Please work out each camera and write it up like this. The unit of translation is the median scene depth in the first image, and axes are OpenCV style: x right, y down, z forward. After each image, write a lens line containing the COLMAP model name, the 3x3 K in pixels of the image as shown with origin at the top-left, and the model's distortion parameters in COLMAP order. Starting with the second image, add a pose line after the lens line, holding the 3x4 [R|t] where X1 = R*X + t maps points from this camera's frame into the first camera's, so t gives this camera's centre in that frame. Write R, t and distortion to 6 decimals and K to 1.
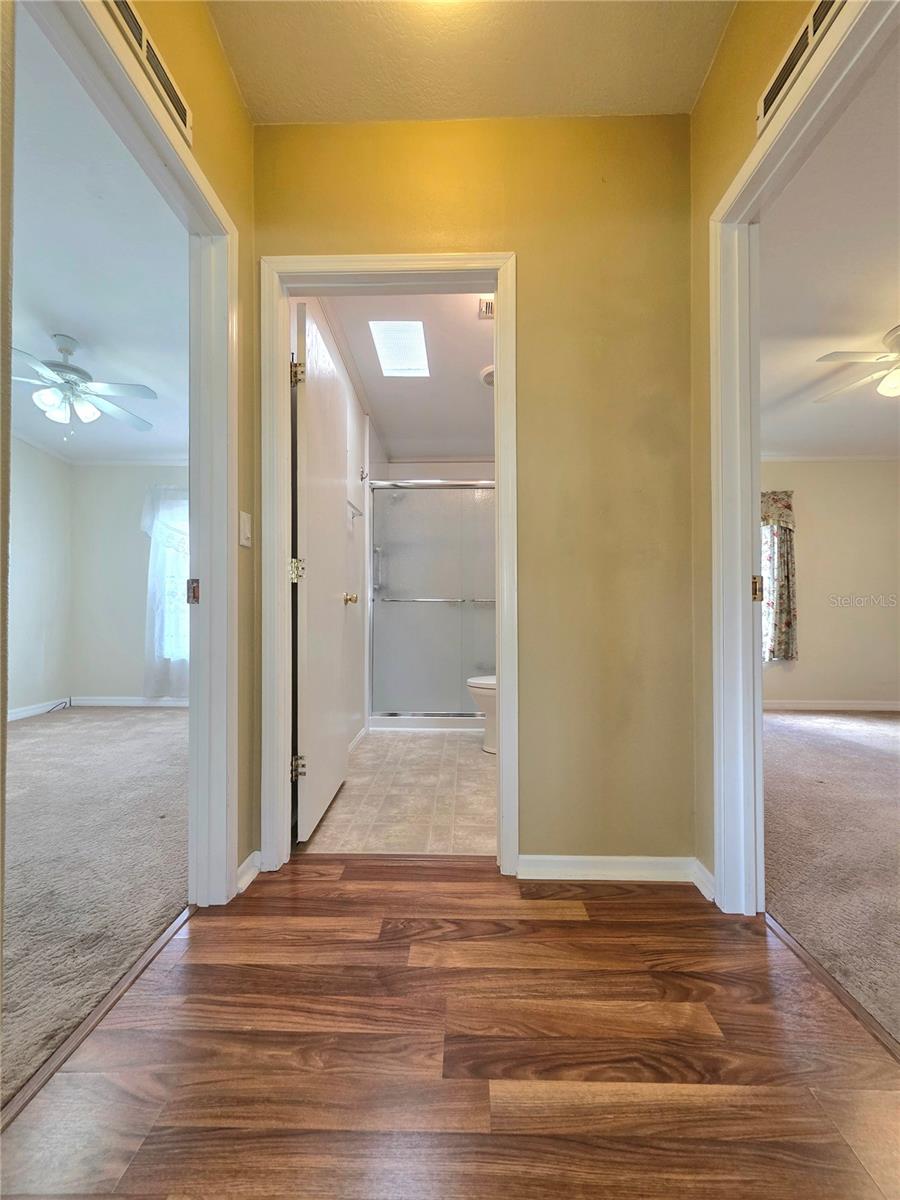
lens RADIAL K [[481.9, 0, 446.0], [0, 481.9, 602.0], [0, 0, 1]] dist [0.000172, 0.000281]
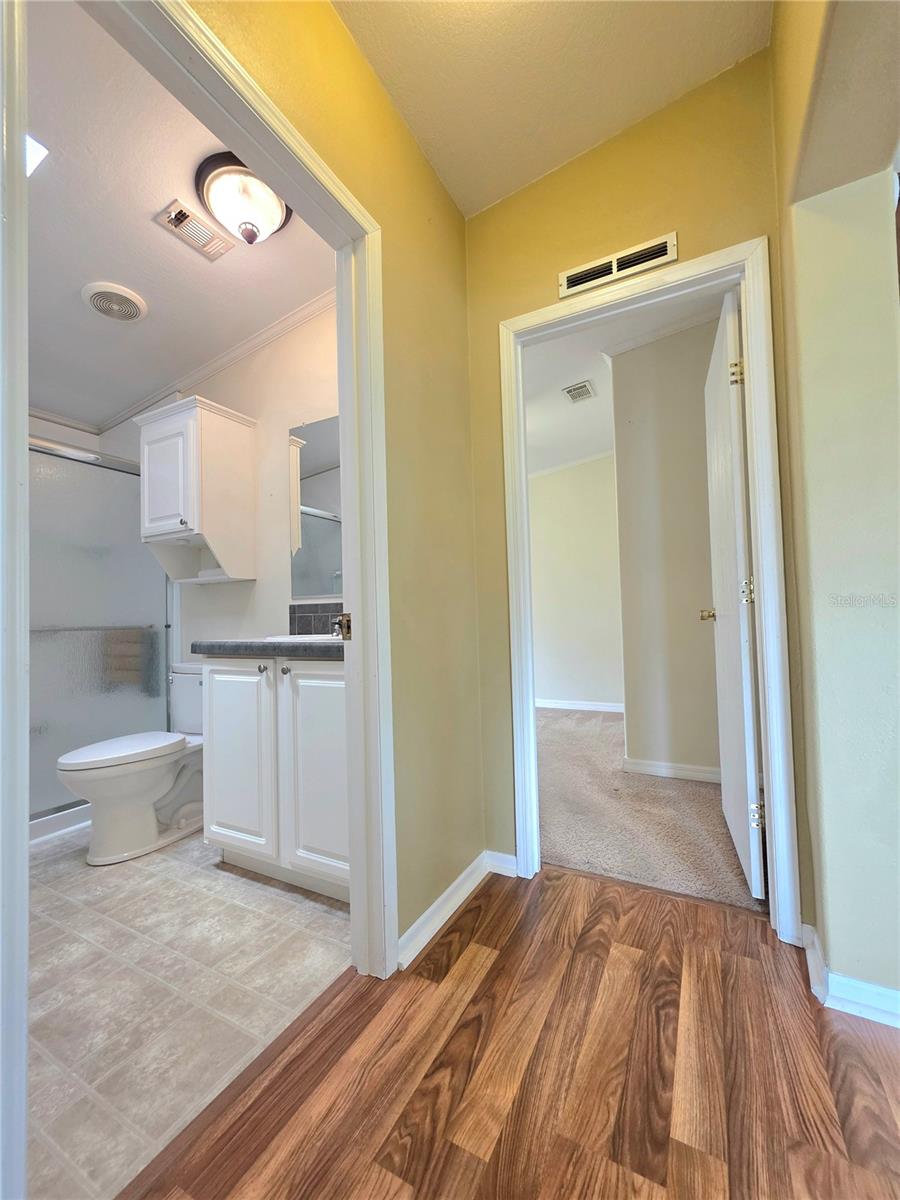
lens RADIAL K [[481.9, 0, 450.3], [0, 481.9, 604.1], [0, 0, 1]] dist [0.000172, 0.000281]
pose [[0.436905, 0.013878, 0.899400, -0.738712], [0.012643, 0.999687, -0.021566, -0.053560], [-0.899419, 0.020793, 0.436593, 0.703520]]
